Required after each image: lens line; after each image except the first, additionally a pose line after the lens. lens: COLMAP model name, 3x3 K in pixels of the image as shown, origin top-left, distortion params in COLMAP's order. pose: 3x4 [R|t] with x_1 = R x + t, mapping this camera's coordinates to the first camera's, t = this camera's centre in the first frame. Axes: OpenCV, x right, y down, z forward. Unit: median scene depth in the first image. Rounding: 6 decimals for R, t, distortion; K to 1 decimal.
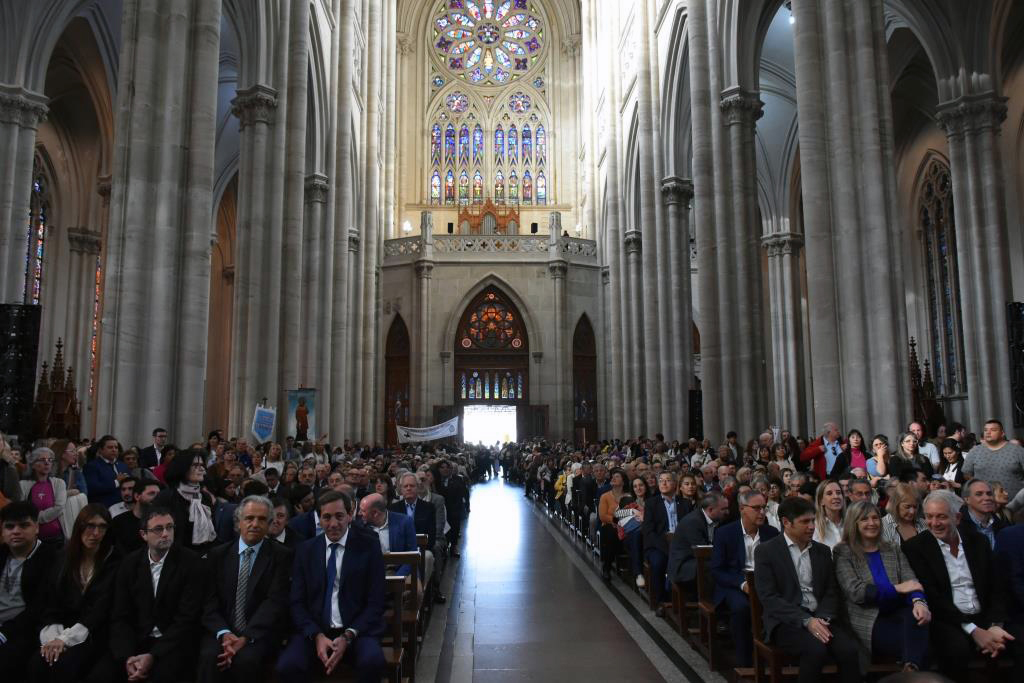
lens RADIAL K [[785.6, 0, 507.9], [0, 785.6, 346.5], [0, 0, 1]] dist [-0.022953, -0.004128]
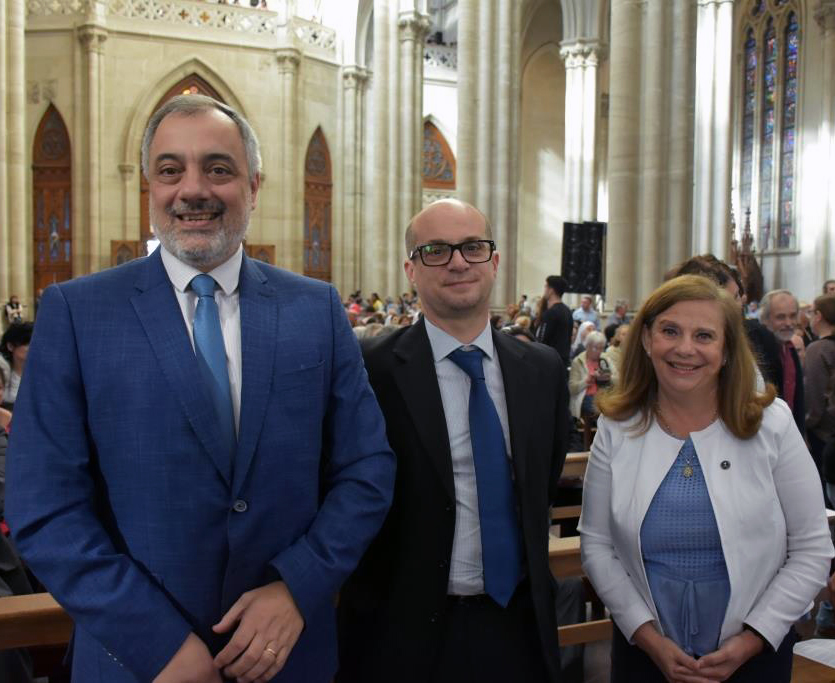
lens RADIAL K [[810.2, 0, 417.5], [0, 810.2, 344.6], [0, 0, 1]] dist [-0.038819, 0.013393]
pose [[0.941484, -0.002360, 0.337051, -0.088795], [-0.057521, 0.984182, 0.167563, 0.033873], [-0.332115, -0.177146, 0.926455, 0.250064]]
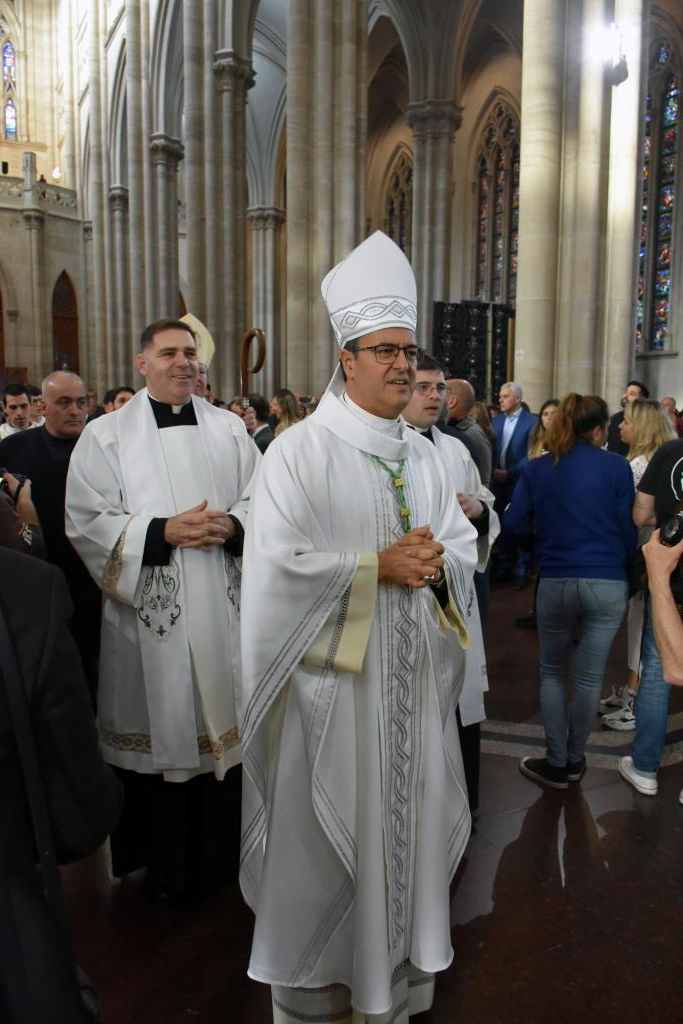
lens RADIAL K [[785.6, 0, 340.8], [0, 785.6, 507.0], [0, 0, 1]] dist [-0.022953, -0.004128]
pose [[0.904895, -0.040546, 0.423699, -0.013558], [-0.063978, 0.971186, 0.229575, -0.004179], [-0.420798, -0.234849, 0.876228, -0.035422]]
